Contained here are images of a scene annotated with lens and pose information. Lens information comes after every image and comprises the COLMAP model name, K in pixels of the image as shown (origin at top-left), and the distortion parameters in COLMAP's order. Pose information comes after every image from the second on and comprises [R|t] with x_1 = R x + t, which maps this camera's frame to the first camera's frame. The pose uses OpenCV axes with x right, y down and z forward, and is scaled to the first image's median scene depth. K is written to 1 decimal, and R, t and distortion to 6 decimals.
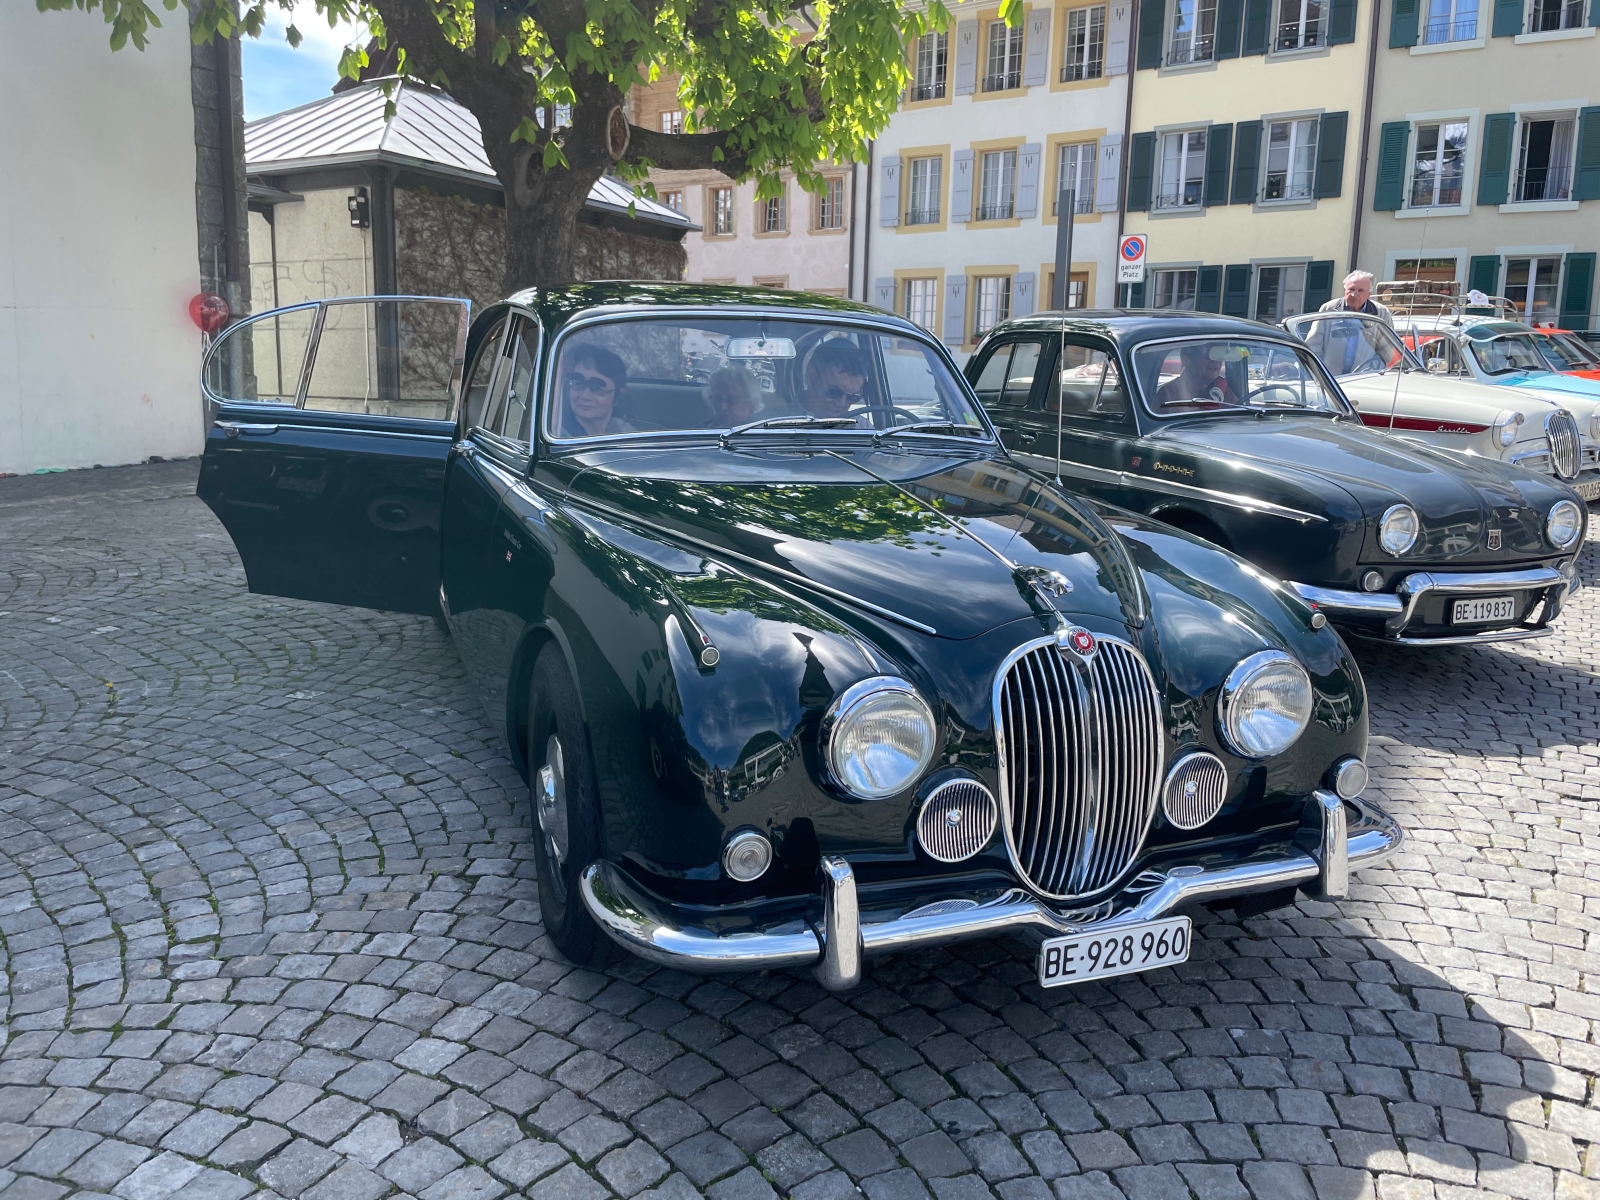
lens RADIAL K [[1213.2, 0, 806.4], [0, 1213.2, 584.0], [0, 0, 1]] dist [0.075363, -0.099263]
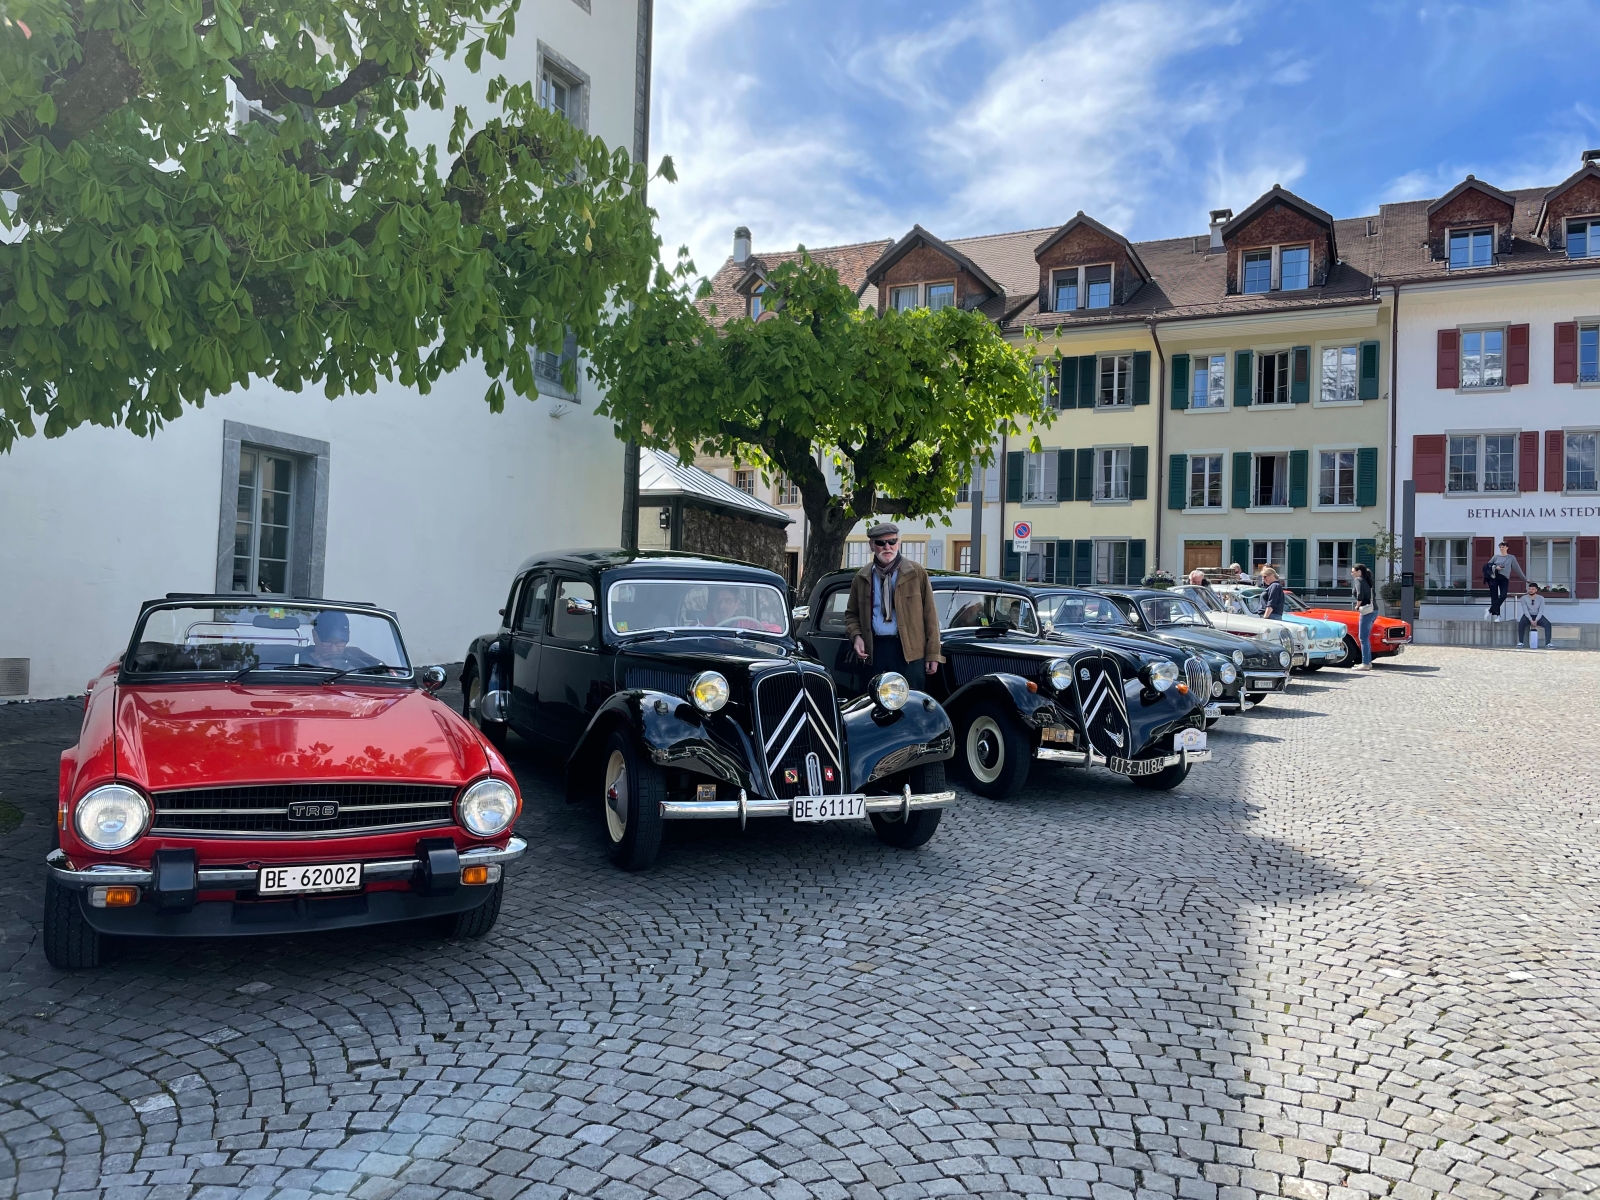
lens RADIAL K [[1189.6, 0, 800.0], [0, 1189.6, 600.0], [0, 0, 1]] dist [0.075335, -0.080703]
pose [[0.988924, 0.010135, 0.148079, -0.216308], [0.016301, 0.984214, -0.176228, 0.065392], [-0.147527, 0.176689, 0.973148, -0.371799]]
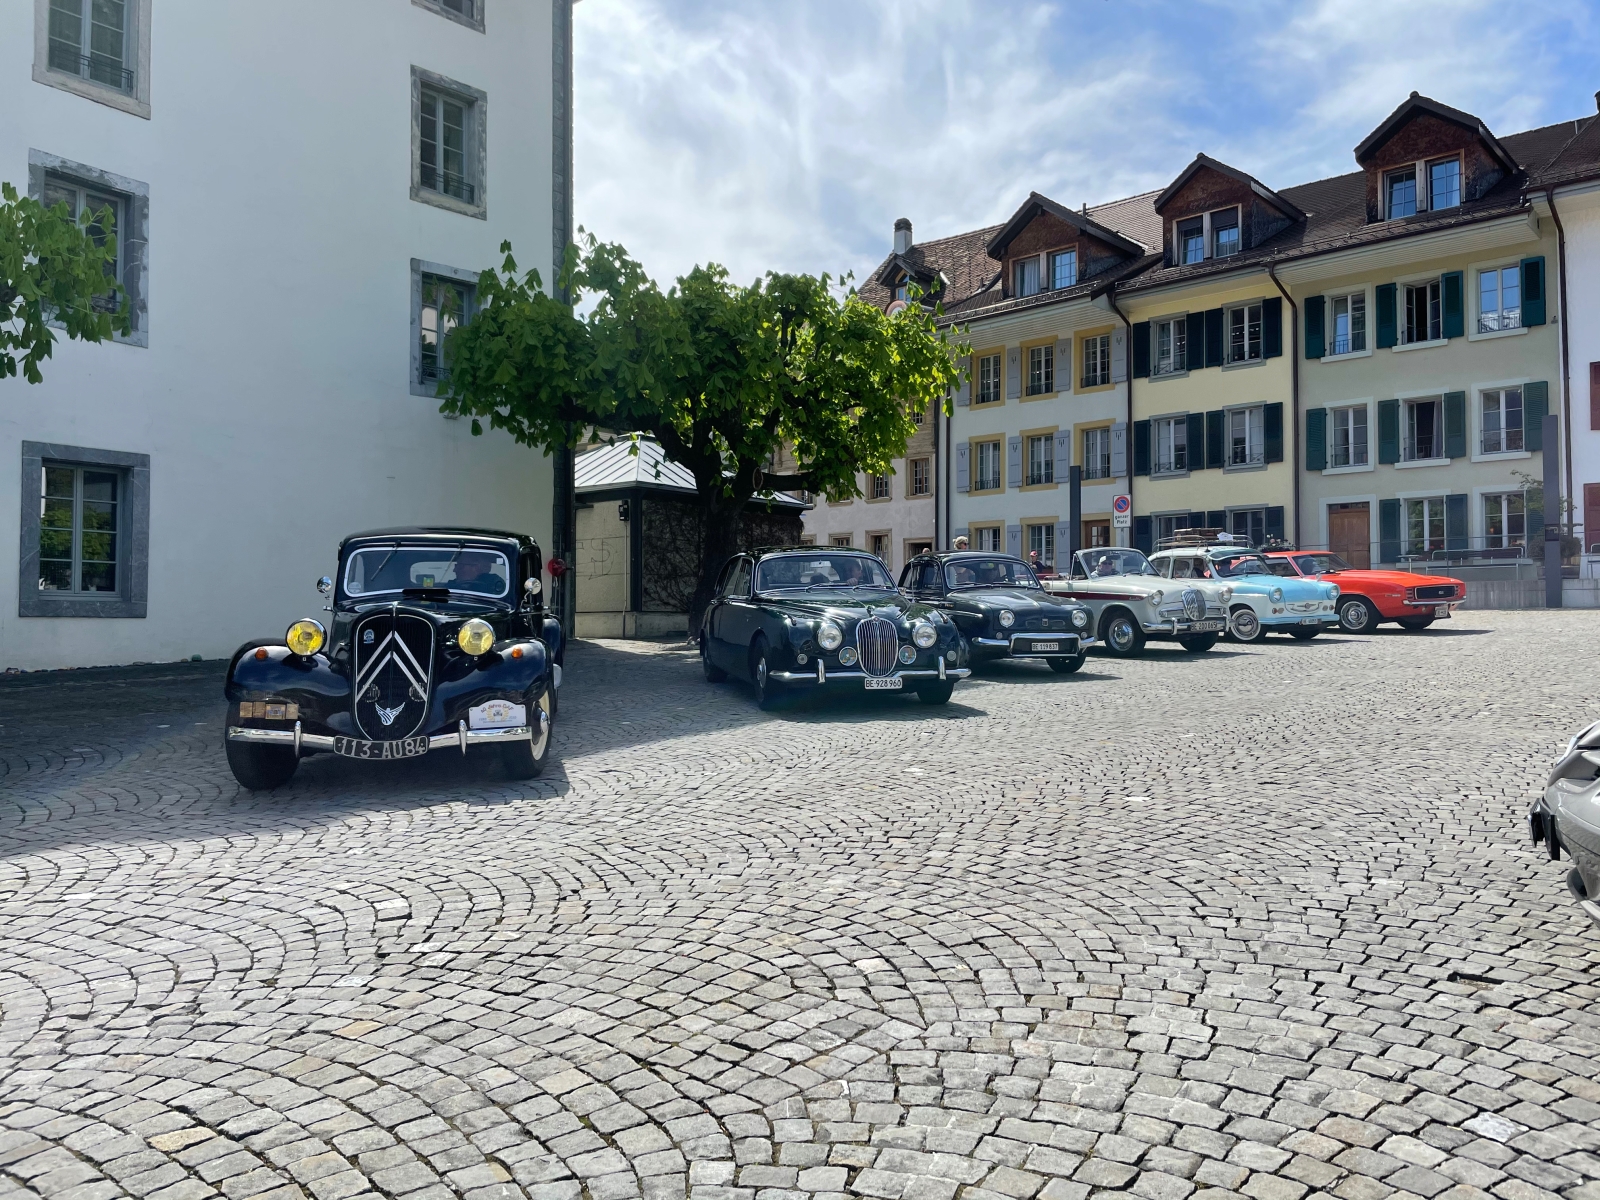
lens RADIAL K [[1189.6, 0, 800.0], [0, 1189.6, 600.0], [0, 0, 1]] dist [0.075335, -0.080703]
pose [[0.991727, -0.030668, -0.124645, 0.062626], [0.007322, 0.982974, -0.183597, 0.082469], [0.128153, 0.181166, 0.975067, -0.360727]]
